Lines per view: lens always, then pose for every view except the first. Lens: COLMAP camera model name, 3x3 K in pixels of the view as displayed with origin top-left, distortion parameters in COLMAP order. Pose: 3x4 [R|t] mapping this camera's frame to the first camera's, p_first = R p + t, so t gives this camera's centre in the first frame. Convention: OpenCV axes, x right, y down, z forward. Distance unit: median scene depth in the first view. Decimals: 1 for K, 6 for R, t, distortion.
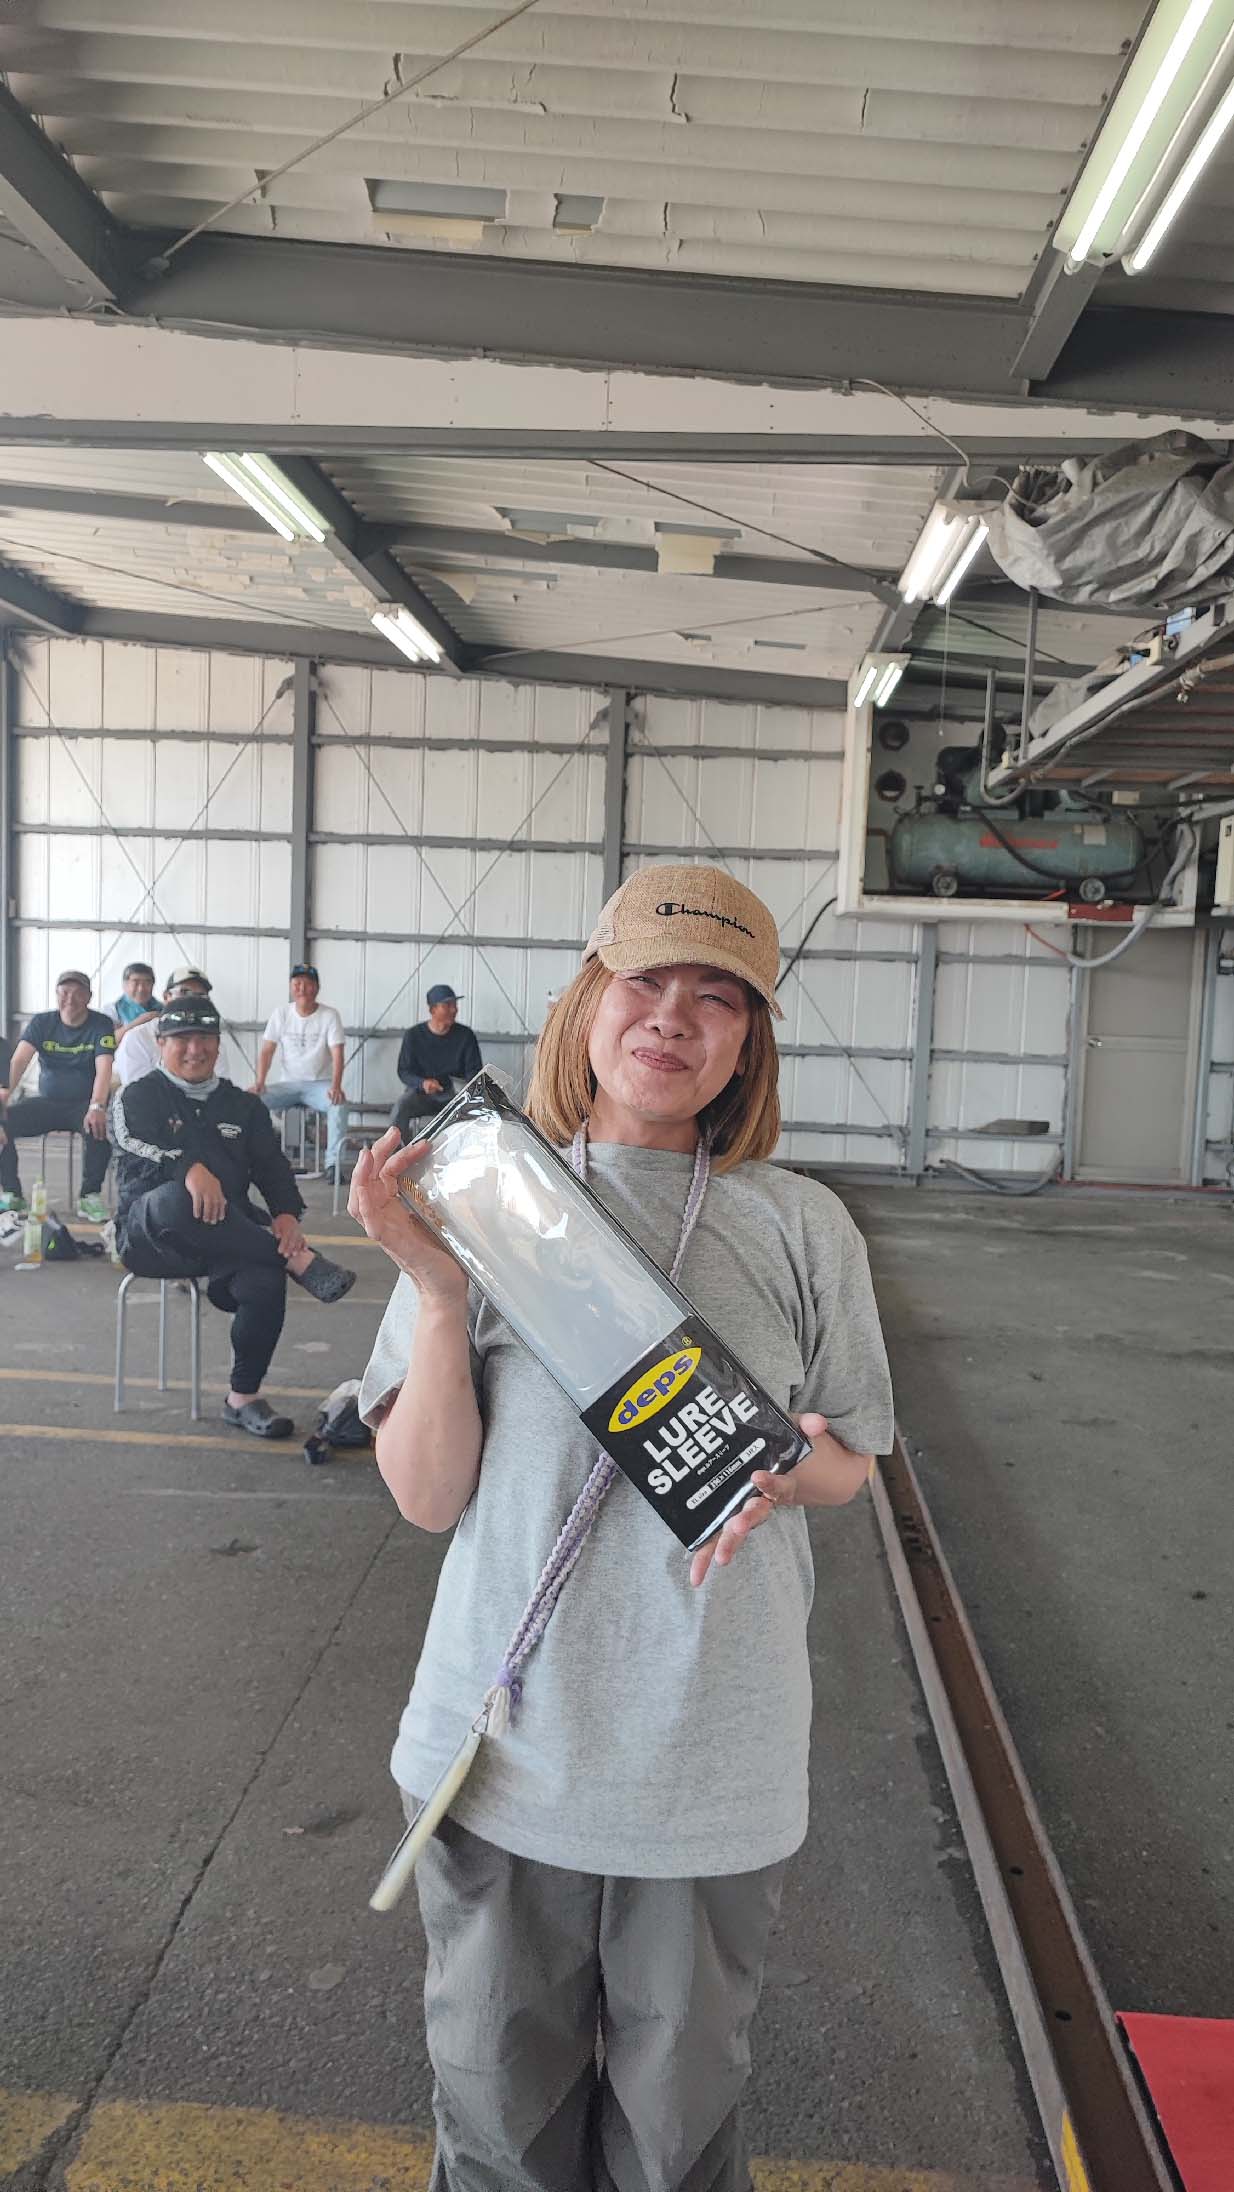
lens RADIAL K [[1609.3, 0, 618.8], [0, 1609.3, 1093.0], [0, 0, 1]] dist [0.019622, 0.009221]
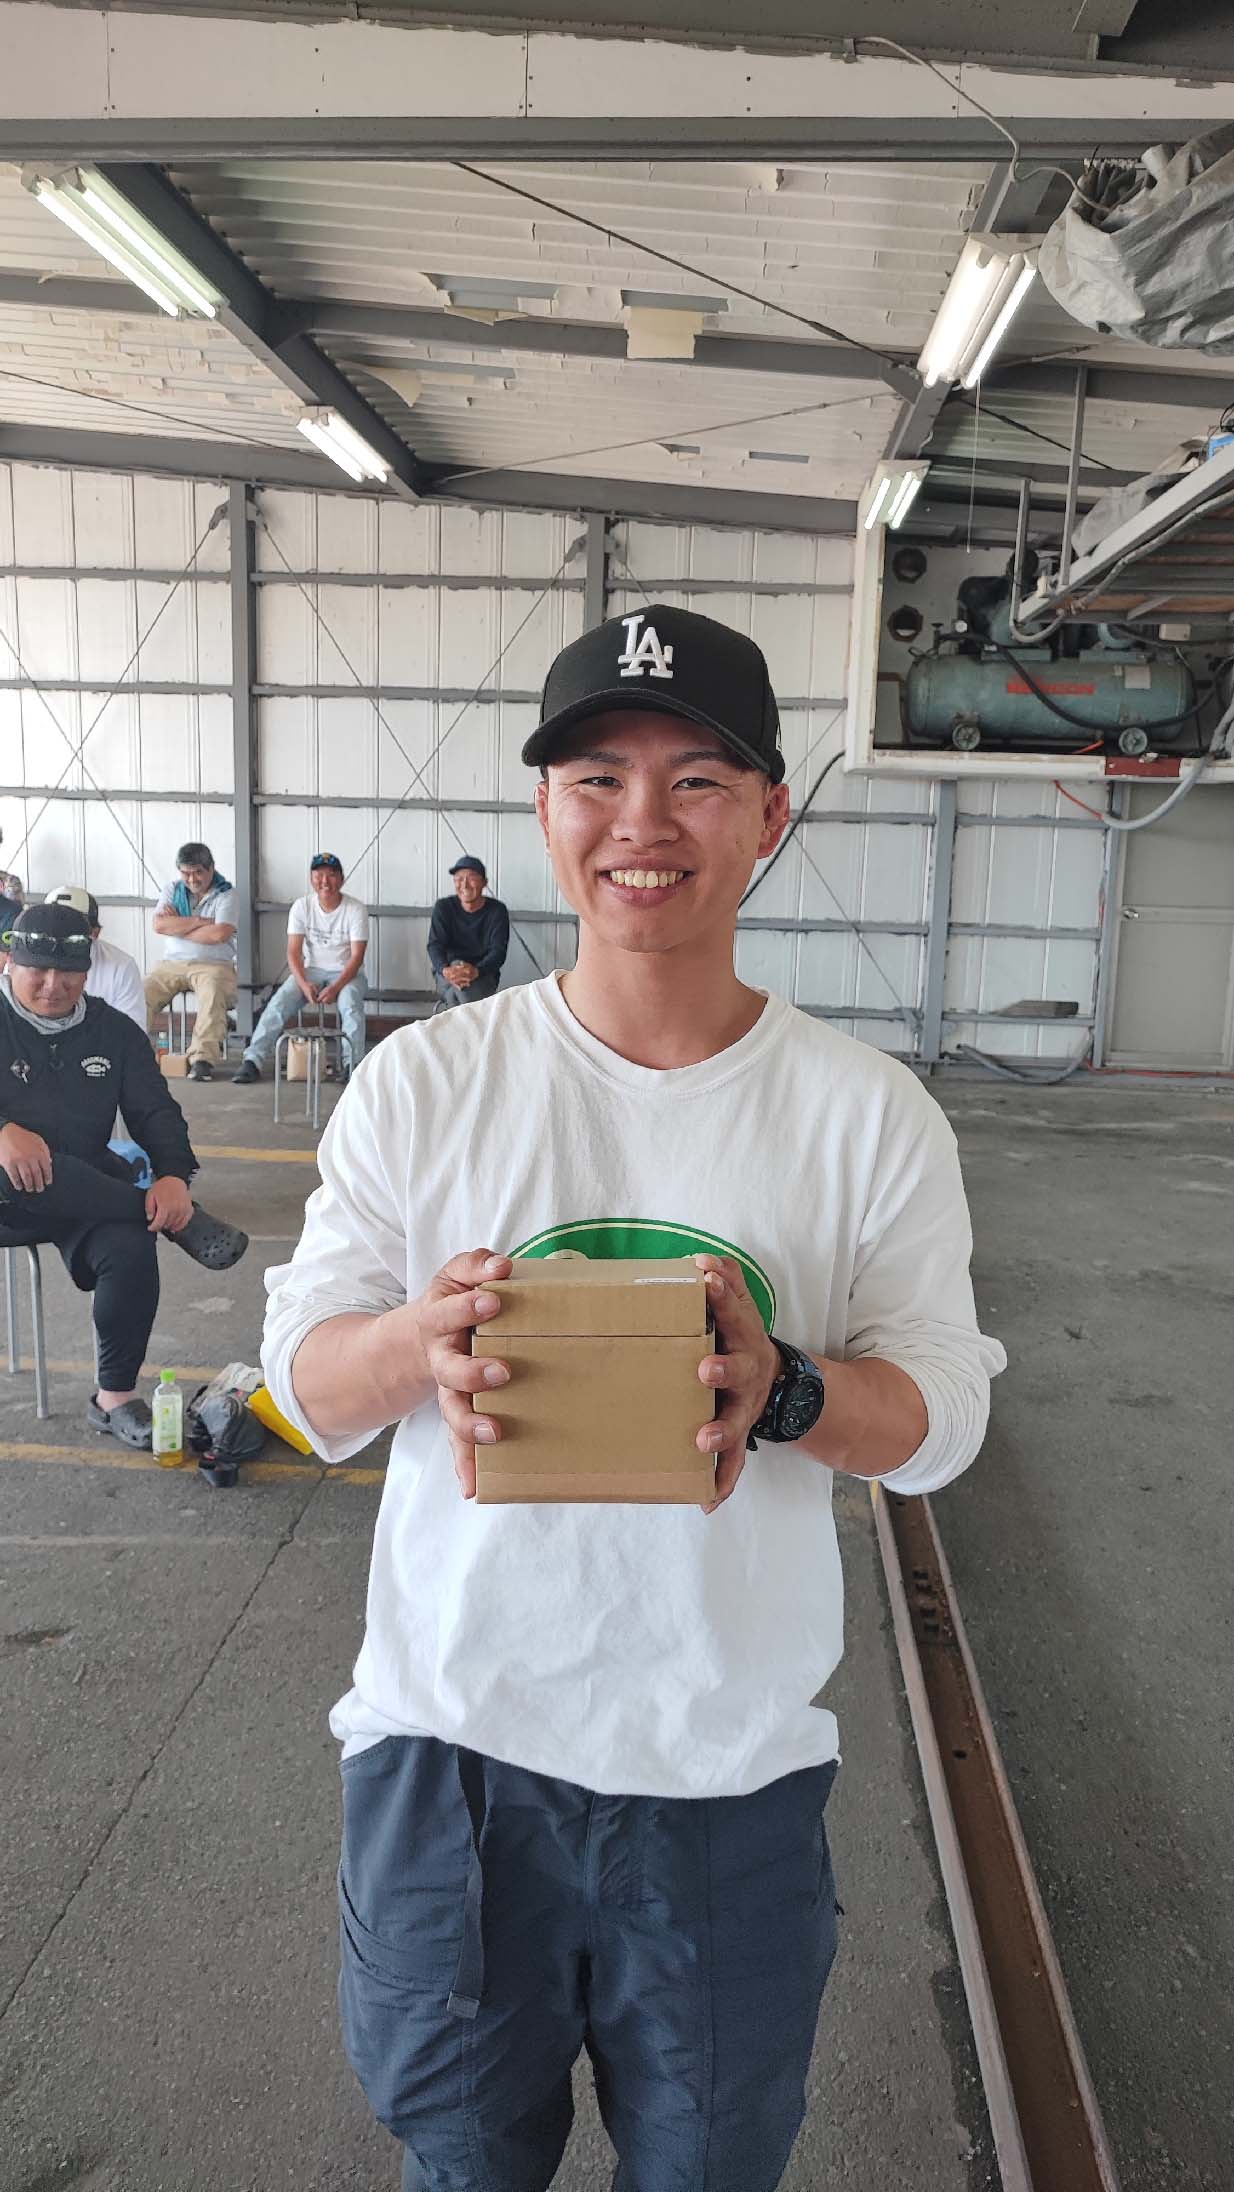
lens RADIAL K [[1599.0, 0, 619.7], [0, 1599.0, 1104.7], [0, 0, 1]] dist [0.032497, -0.046919]
pose [[0.999936, -0.008419, -0.007591, 0.017385], [0.009105, 0.995392, 0.095457, -0.014115], [0.006752, -0.095520, 0.995405, 0.104462]]
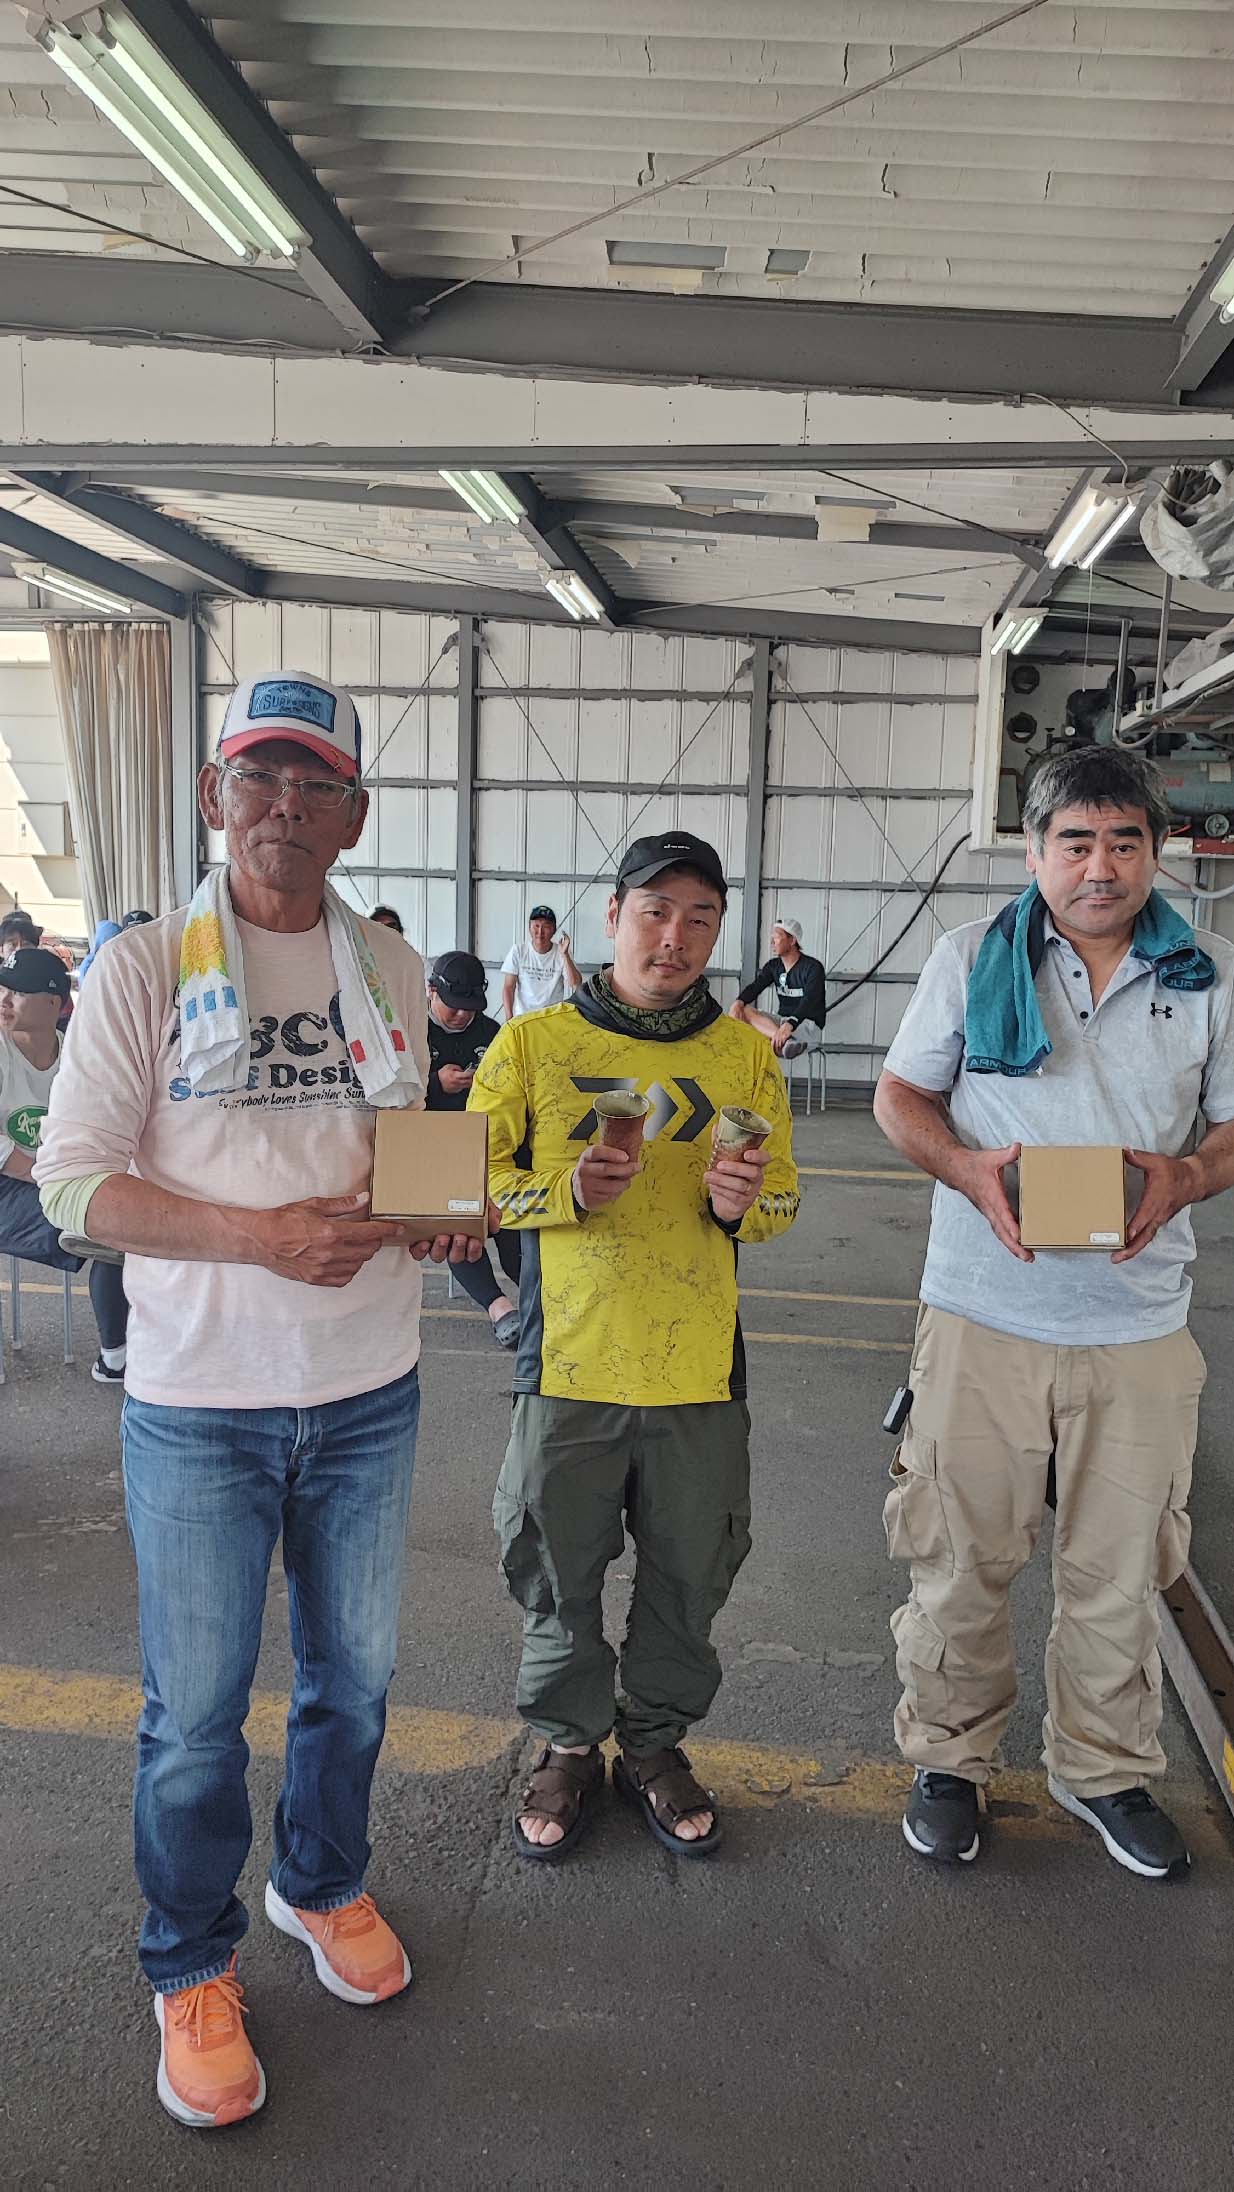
lens RADIAL K [[1603.7, 0, 617.9], [0, 1603.7, 1103.2], [0, 0, 1]] dist [0.019771, 0.000046]
pose [[0.998108, -0.001261, -0.061467, -0.032549], [0.004440, 0.998657, 0.051610, -0.000594], [0.061319, -0.051786, 0.996774, -0.080904]]
